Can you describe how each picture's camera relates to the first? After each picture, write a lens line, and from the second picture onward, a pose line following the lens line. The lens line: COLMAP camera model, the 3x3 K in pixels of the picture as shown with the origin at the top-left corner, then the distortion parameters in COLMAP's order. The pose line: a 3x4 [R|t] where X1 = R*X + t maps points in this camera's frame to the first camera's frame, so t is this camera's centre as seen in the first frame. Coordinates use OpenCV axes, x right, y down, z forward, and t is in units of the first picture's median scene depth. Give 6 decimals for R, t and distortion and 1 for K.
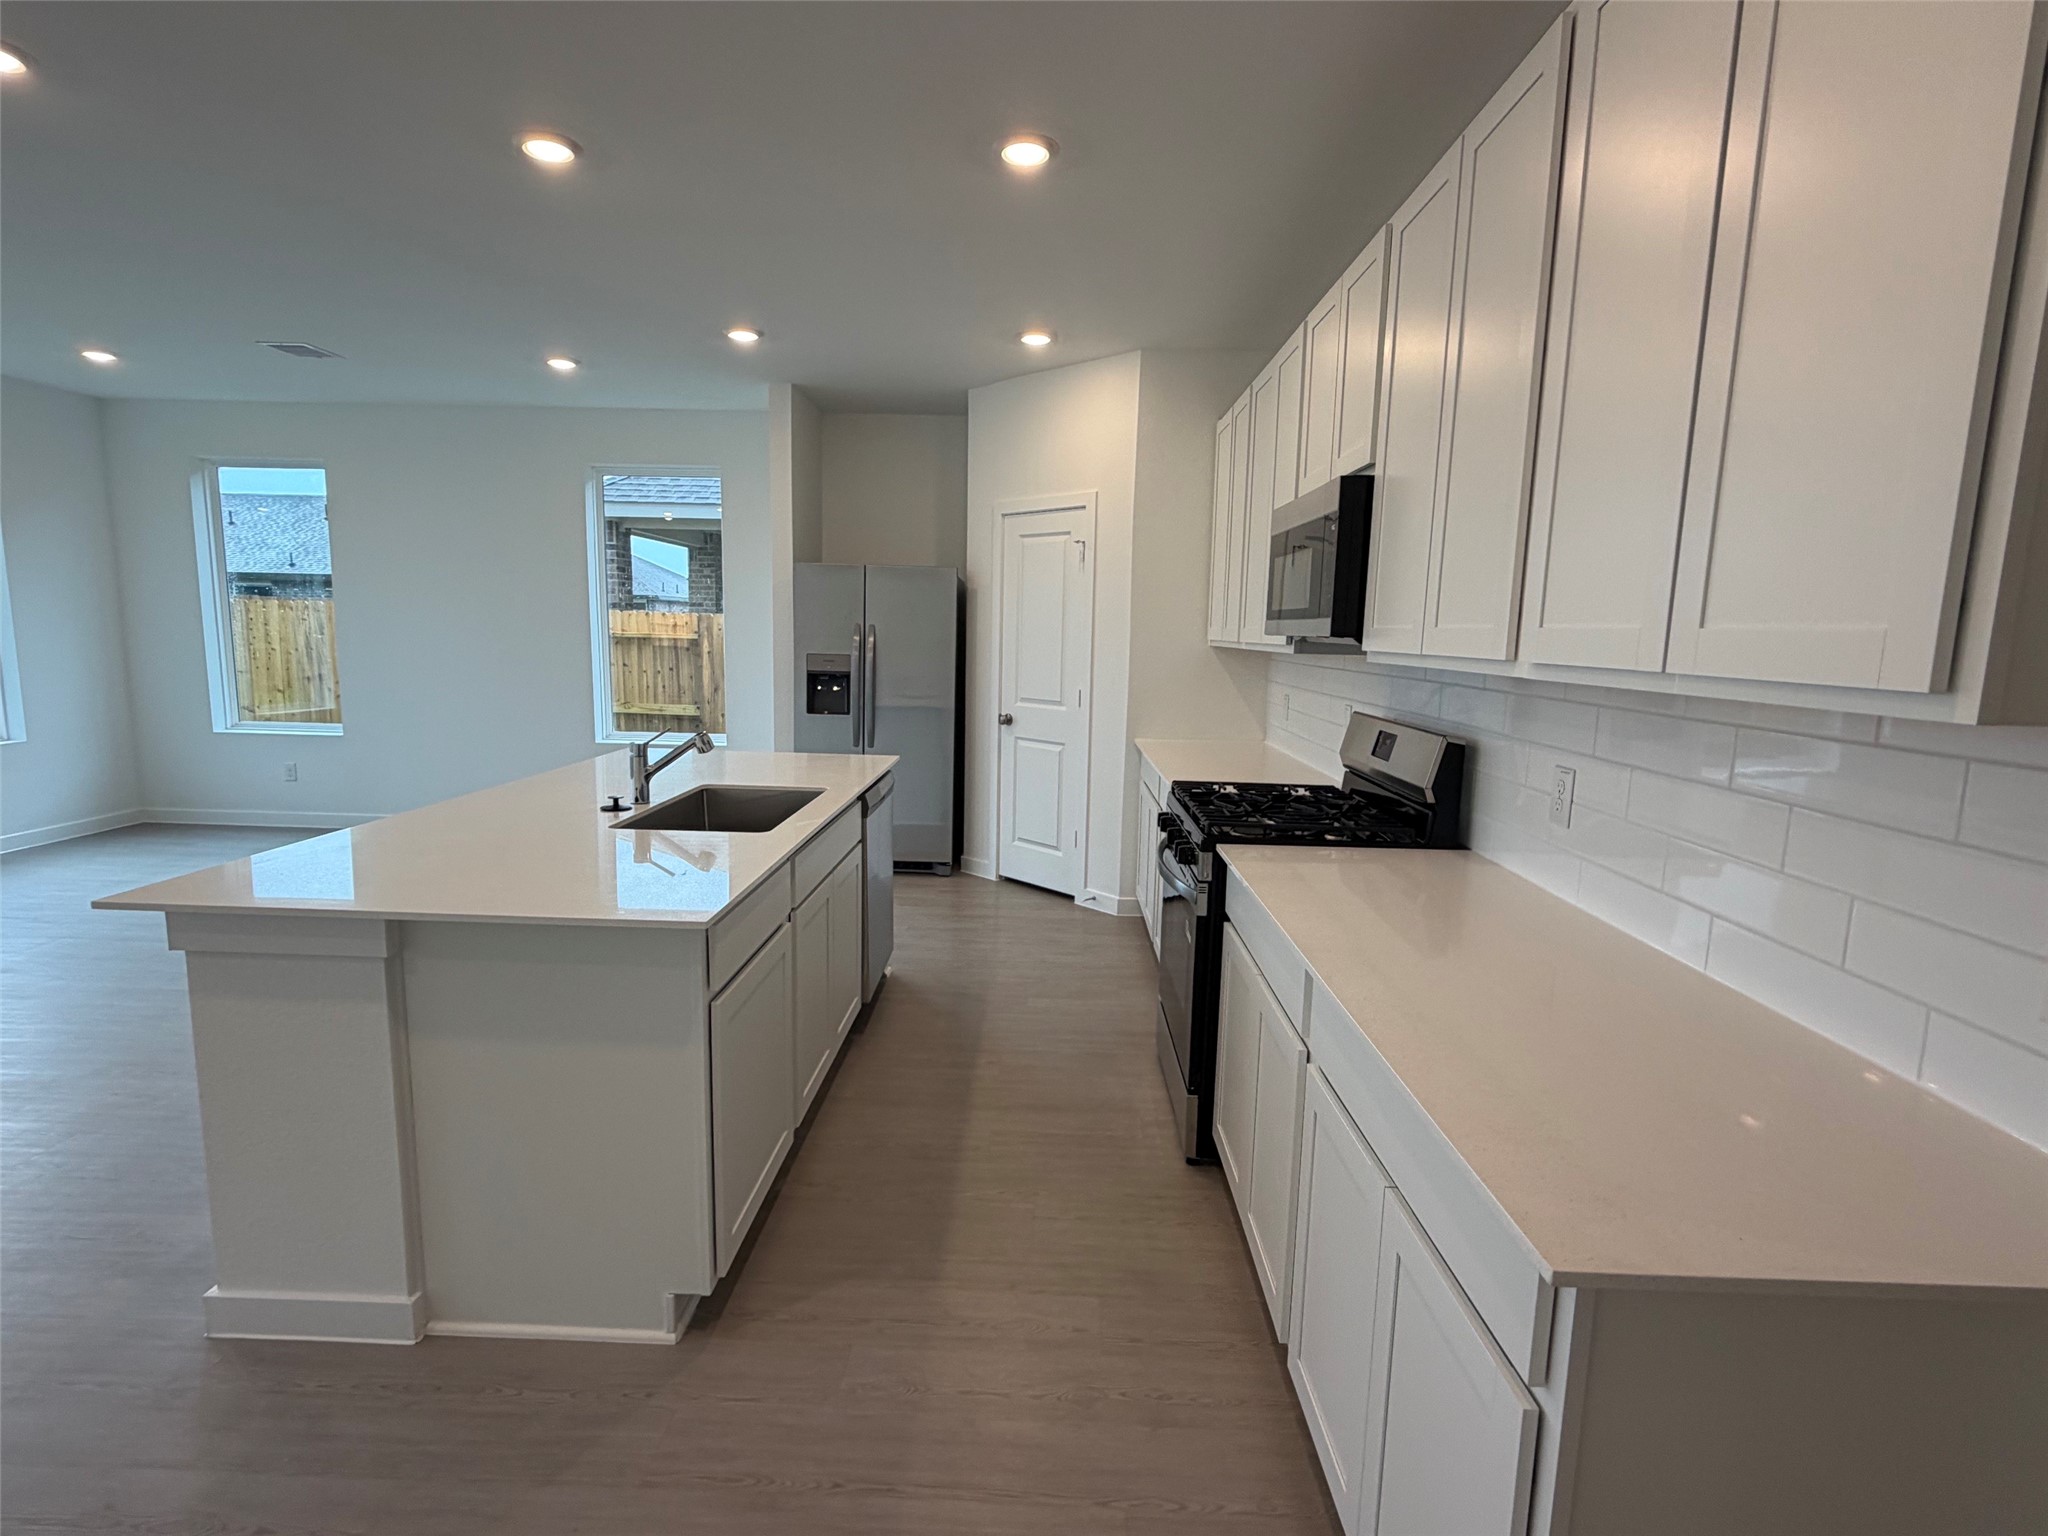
lens RADIAL K [[1002.9, 0, 1021.6], [0, 1002.9, 768.4], [0, 0, 1]] dist [-0.001986, -0.000790]
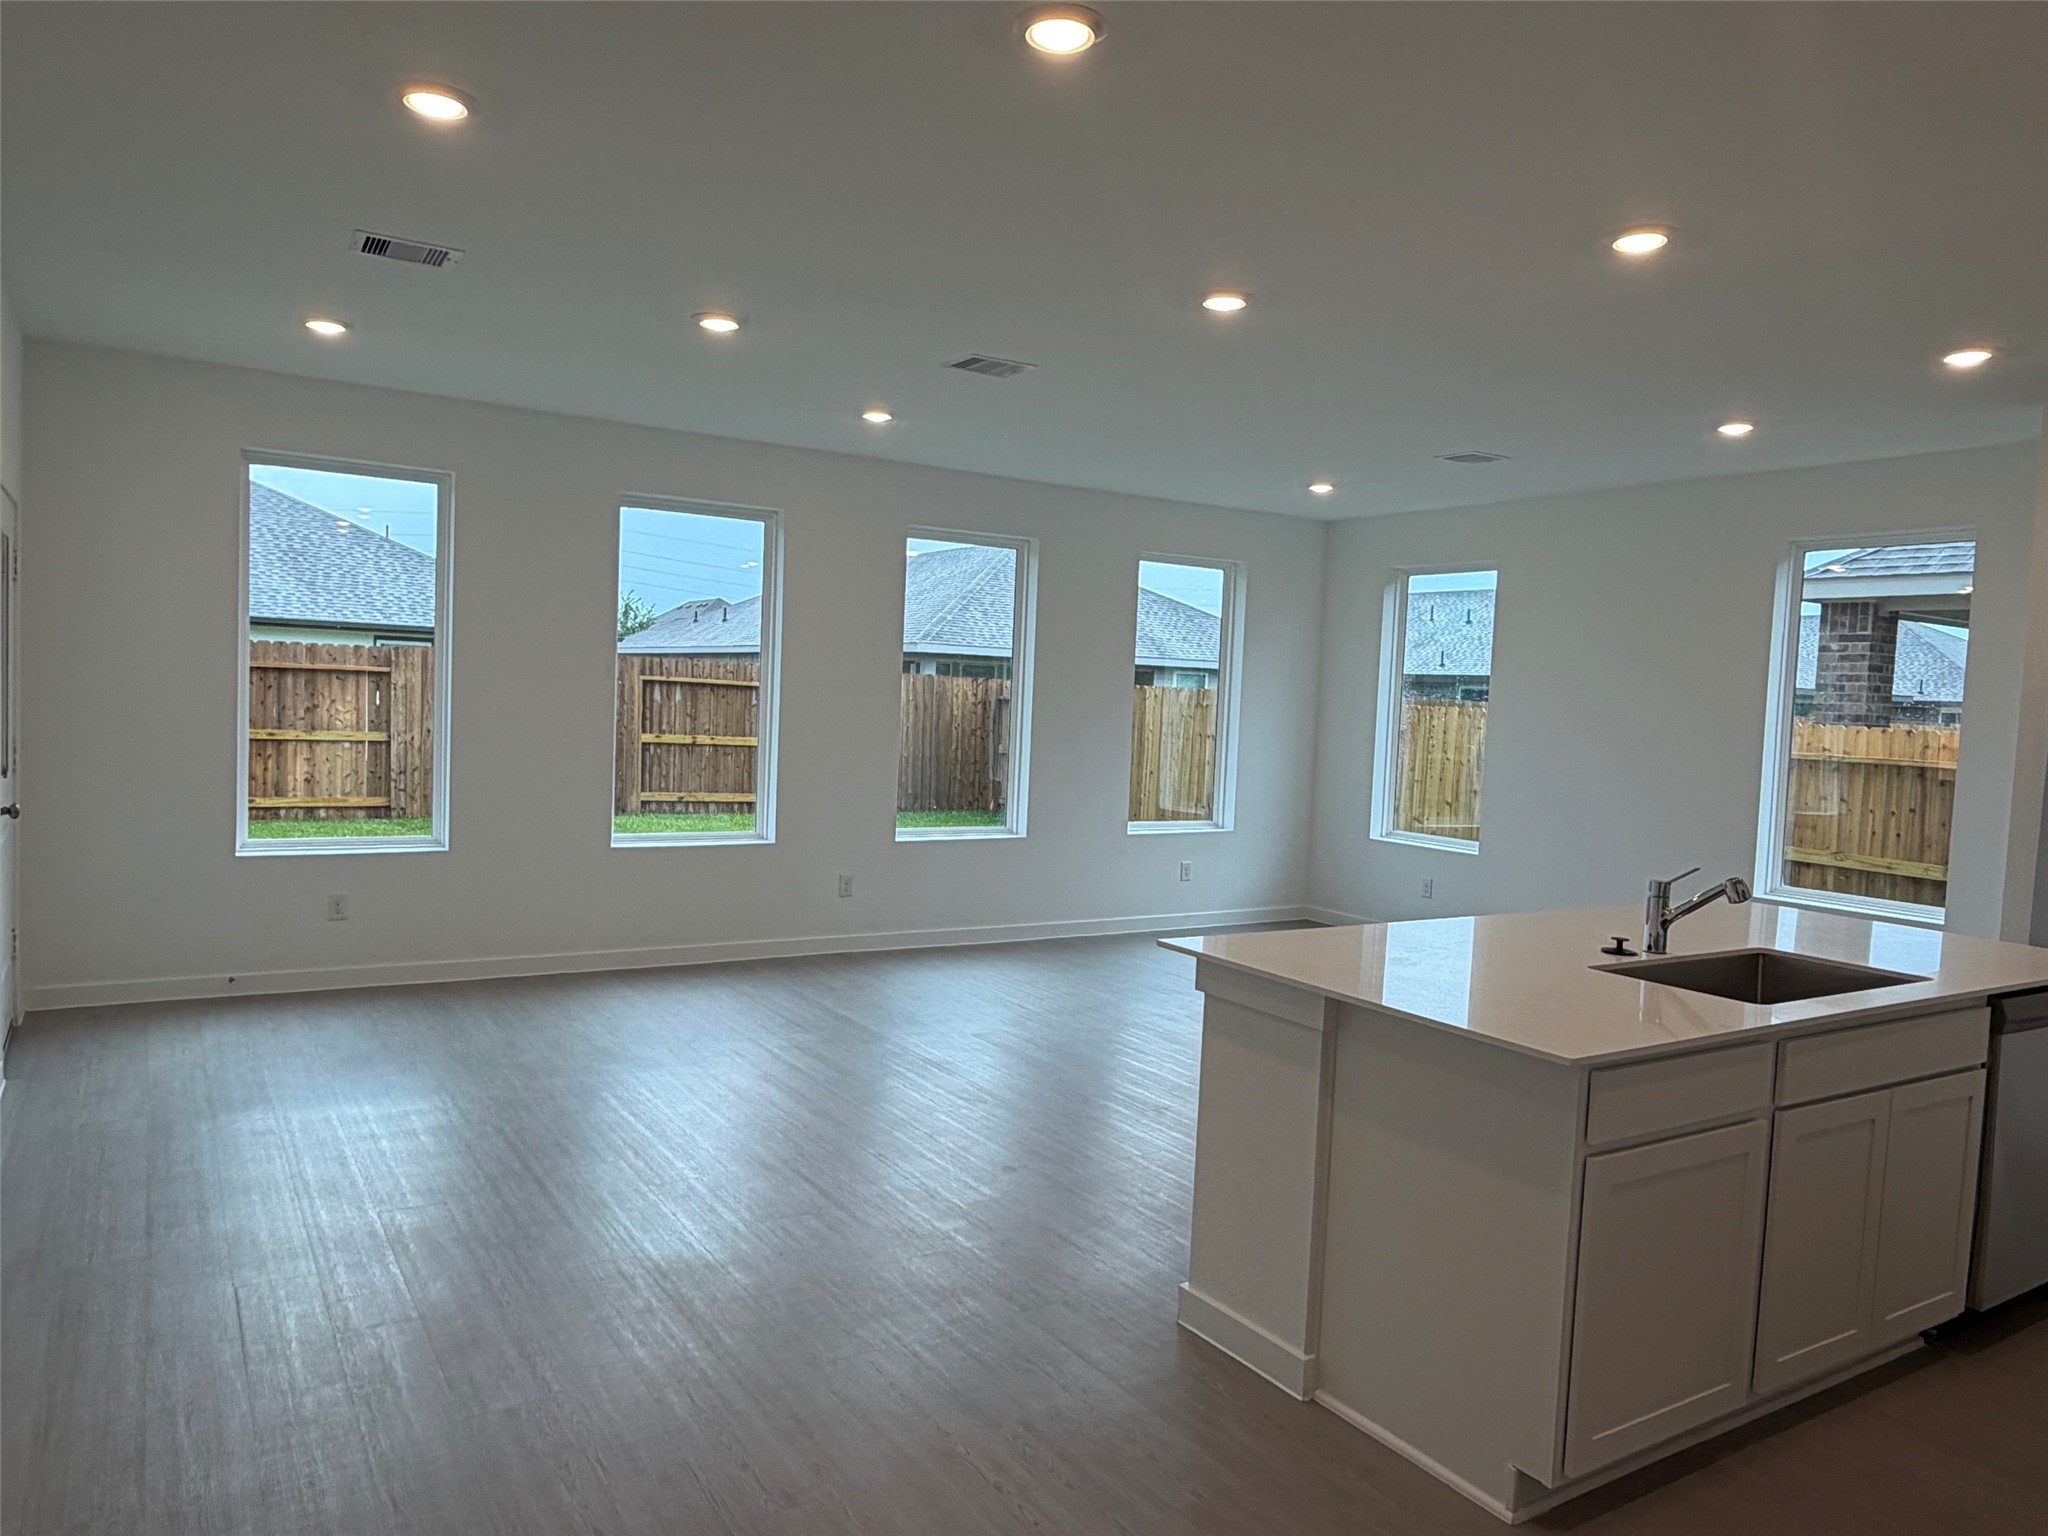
lens RADIAL K [[1344.2, 0, 1019.0], [0, 1344.2, 772.0], [0, 0, 1]] dist [0.008235, -0.000257]
pose [[0.557629, 0.048566, -0.828668, 0.123591], [-0.146032, 0.988457, -0.040337, 0.003988], [0.817144, 0.143505, 0.558284, -0.047515]]
